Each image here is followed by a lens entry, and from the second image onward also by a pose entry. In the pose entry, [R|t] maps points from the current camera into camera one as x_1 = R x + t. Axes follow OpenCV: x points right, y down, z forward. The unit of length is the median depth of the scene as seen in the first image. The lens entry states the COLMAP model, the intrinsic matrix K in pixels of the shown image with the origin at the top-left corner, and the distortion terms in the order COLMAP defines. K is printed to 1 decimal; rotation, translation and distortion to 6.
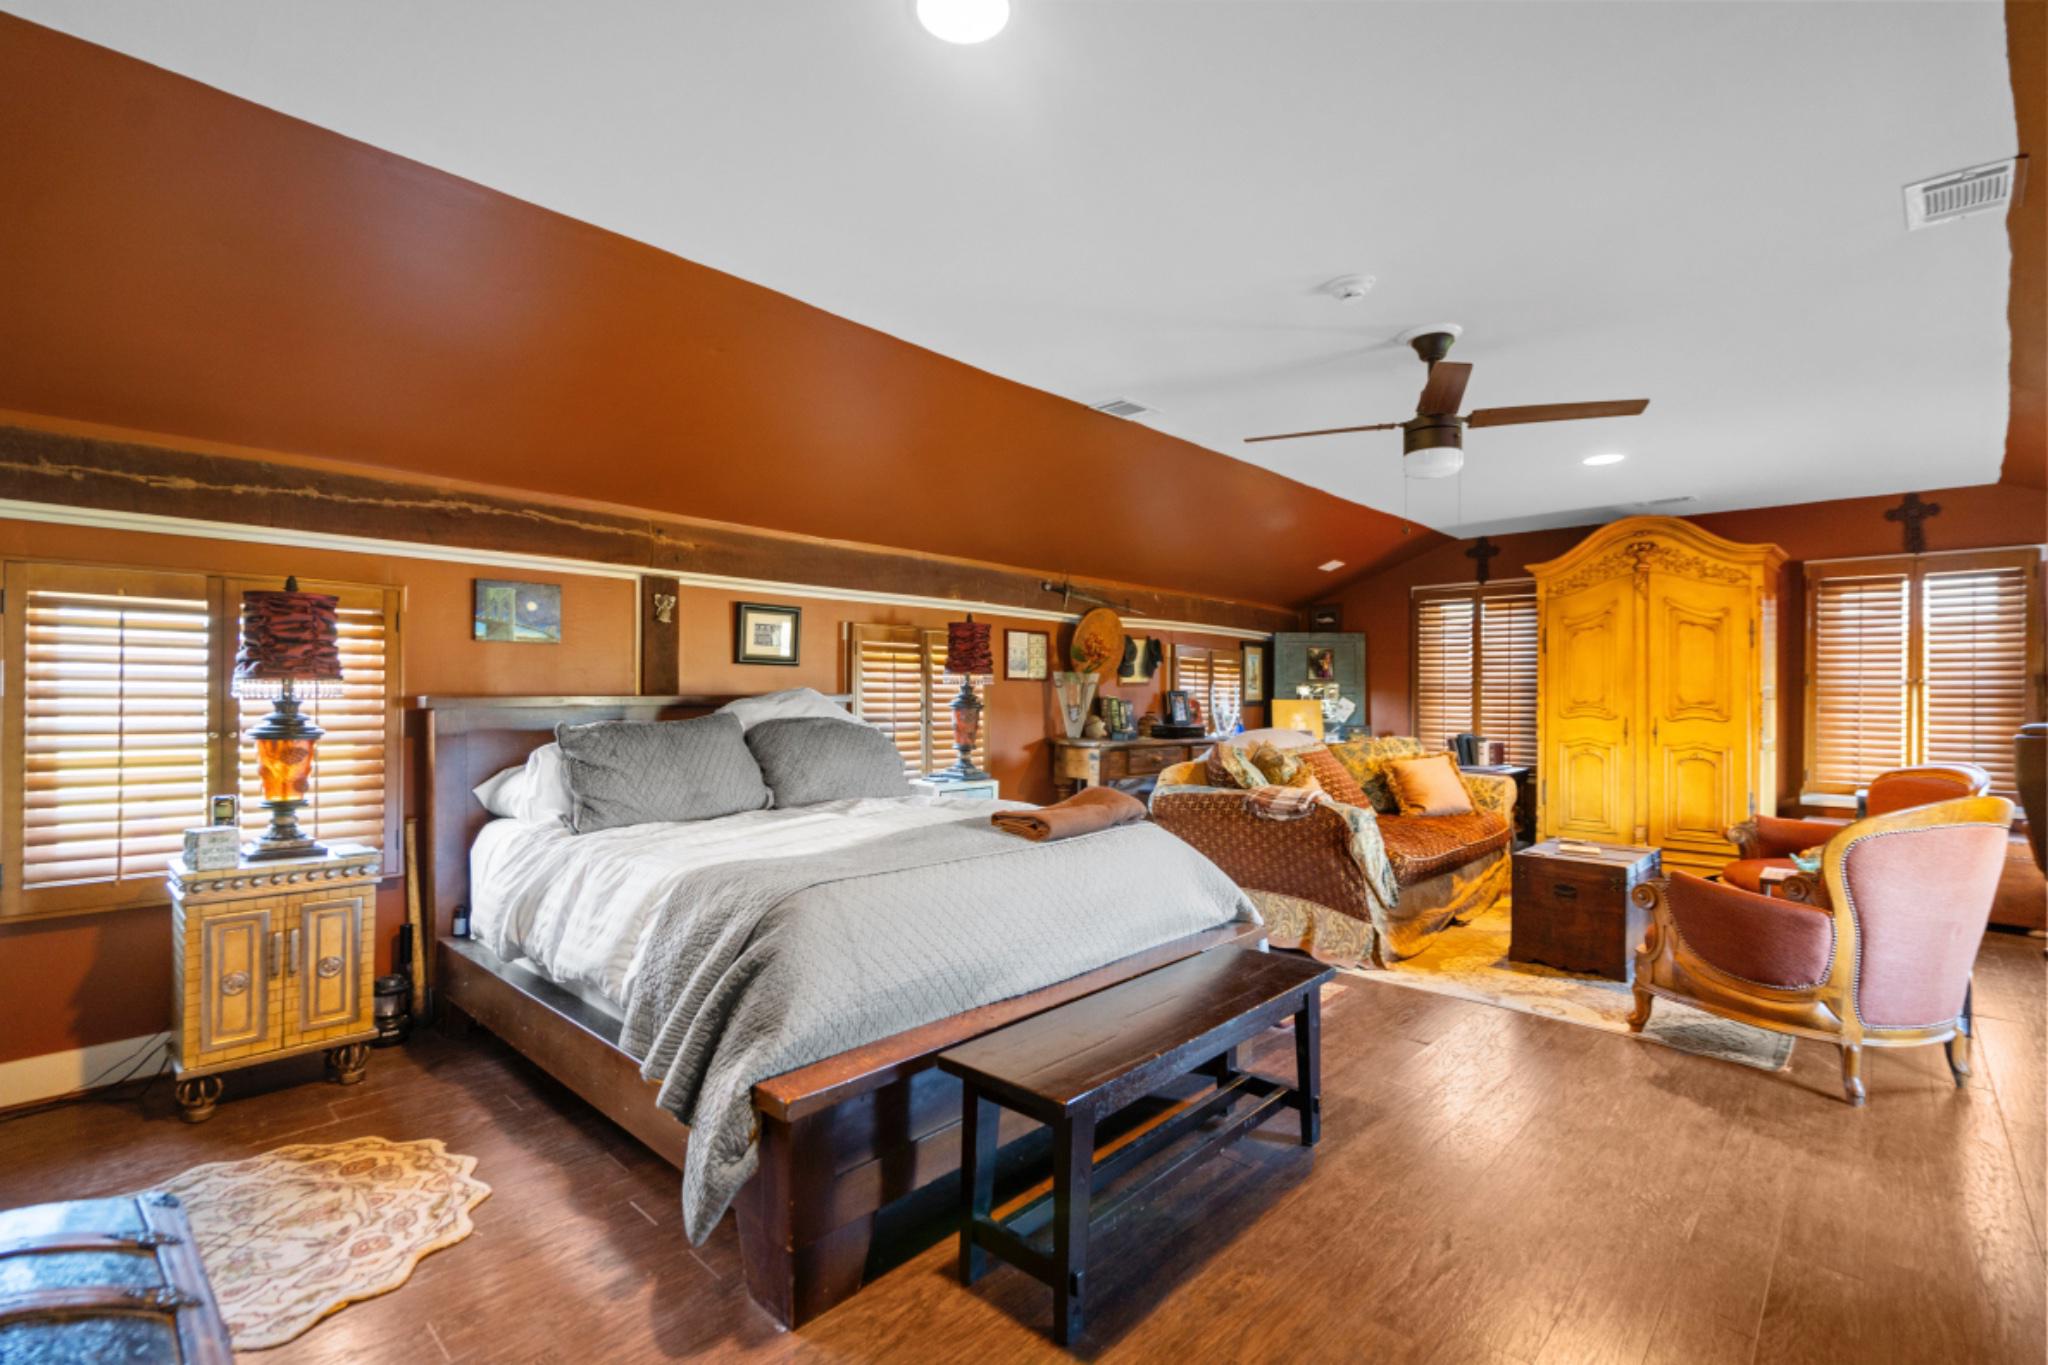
lens RADIAL K [[930.8, 0, 1025.1], [0, 930.8, 683.9], [0, 0, 1]] dist [0.000895, 0.000415]
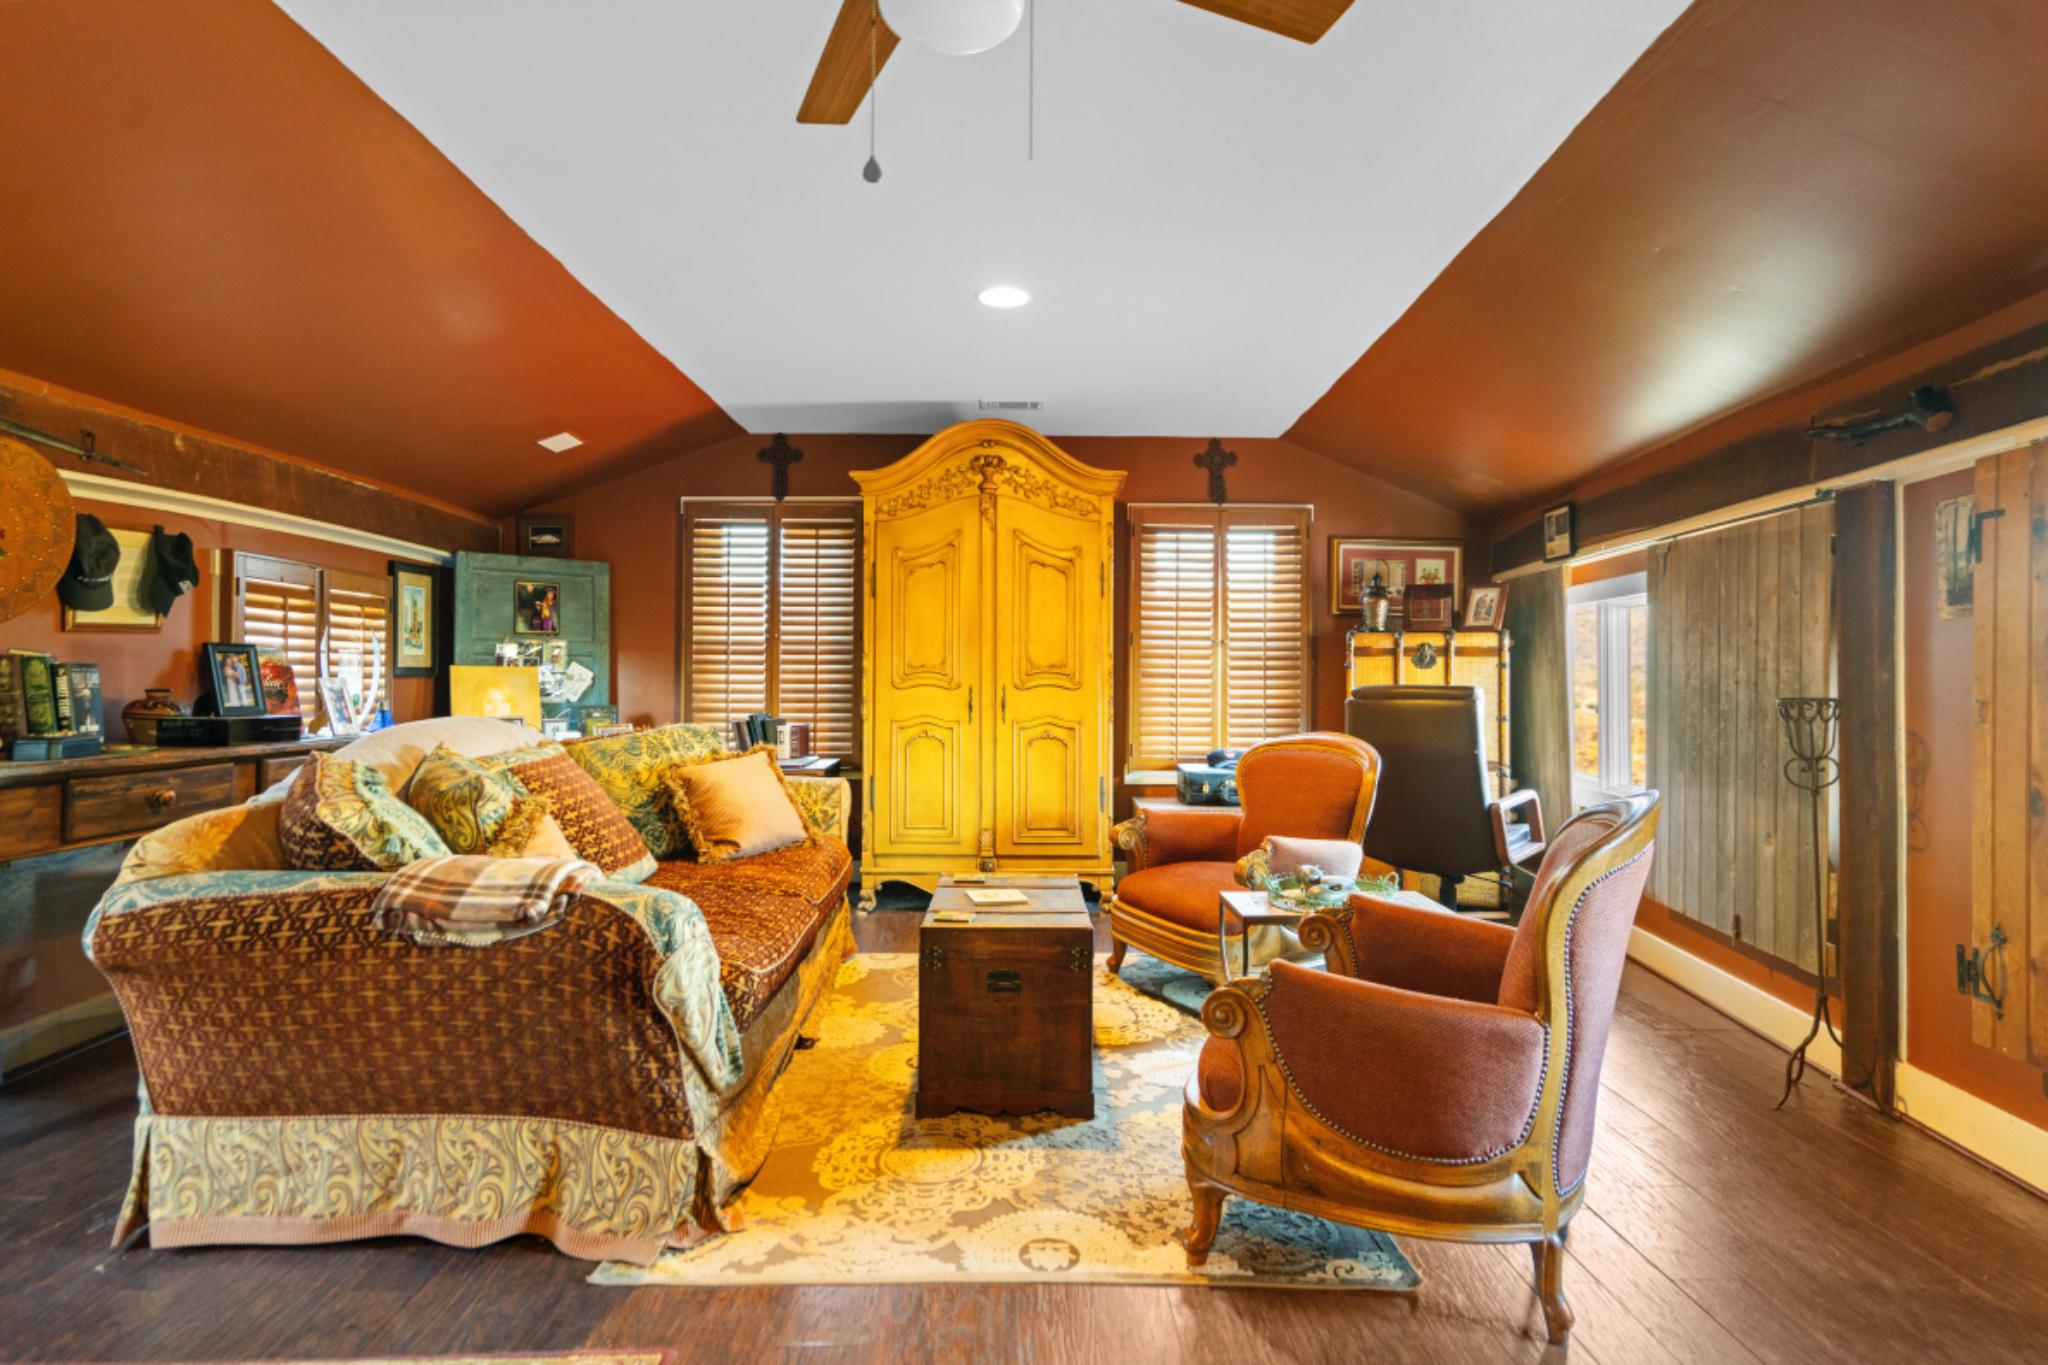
lens RADIAL K [[1064.4, 0, 1026.5], [0, 1064.4, 663.6], [0, 0, 1]] dist [0.004986, -0.000616]
pose [[0.726163, 0.001083, 0.687522, 0.091569], [-0.005606, 0.999975, 0.004345, 0.014093], [-0.687500, -0.007010, 0.726151, 0.357604]]
